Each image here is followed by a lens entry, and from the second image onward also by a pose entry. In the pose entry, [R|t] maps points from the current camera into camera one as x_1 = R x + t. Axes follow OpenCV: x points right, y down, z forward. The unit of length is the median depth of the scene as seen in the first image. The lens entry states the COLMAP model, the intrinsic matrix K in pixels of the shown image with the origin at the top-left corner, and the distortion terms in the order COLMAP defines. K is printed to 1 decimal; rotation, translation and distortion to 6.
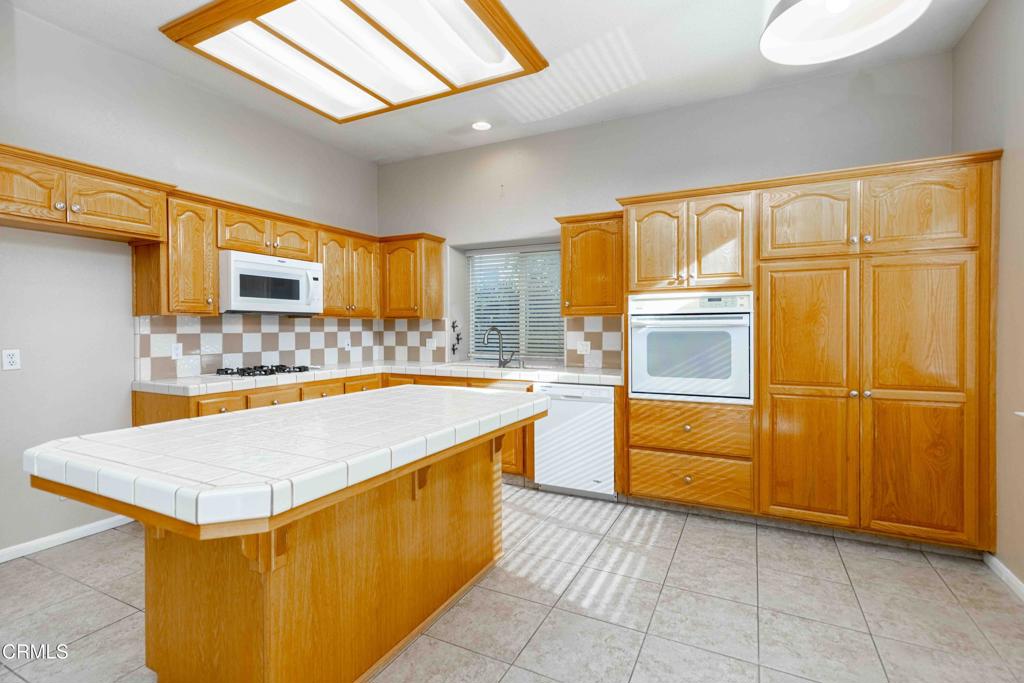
lens RADIAL K [[480.1, 0, 484.2], [0, 480.1, 343.5], [0, 0, 1]] dist [0.011110, -0.003658]
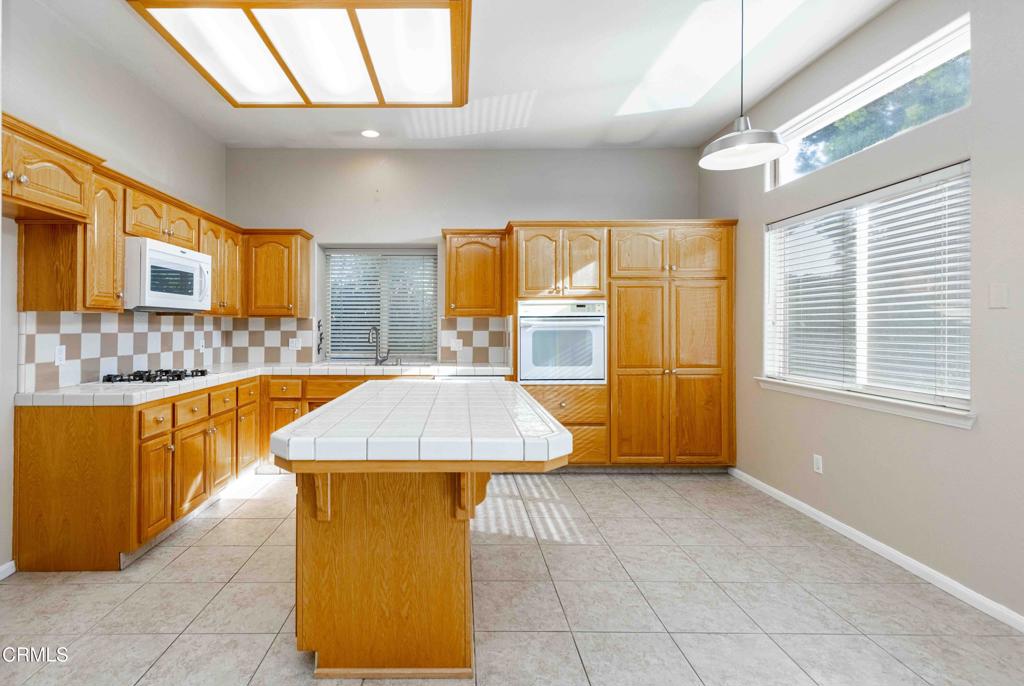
lens RADIAL K [[480.1, 0, 490.2], [0, 480.1, 336.9], [0, 0, 1]] dist [0.011110, -0.003658]
pose [[0.888319, -0.007871, 0.459159, -0.353984], [0.013782, 0.999860, -0.009523, 0.002863], [-0.459020, 0.014788, 0.888303, -0.054497]]
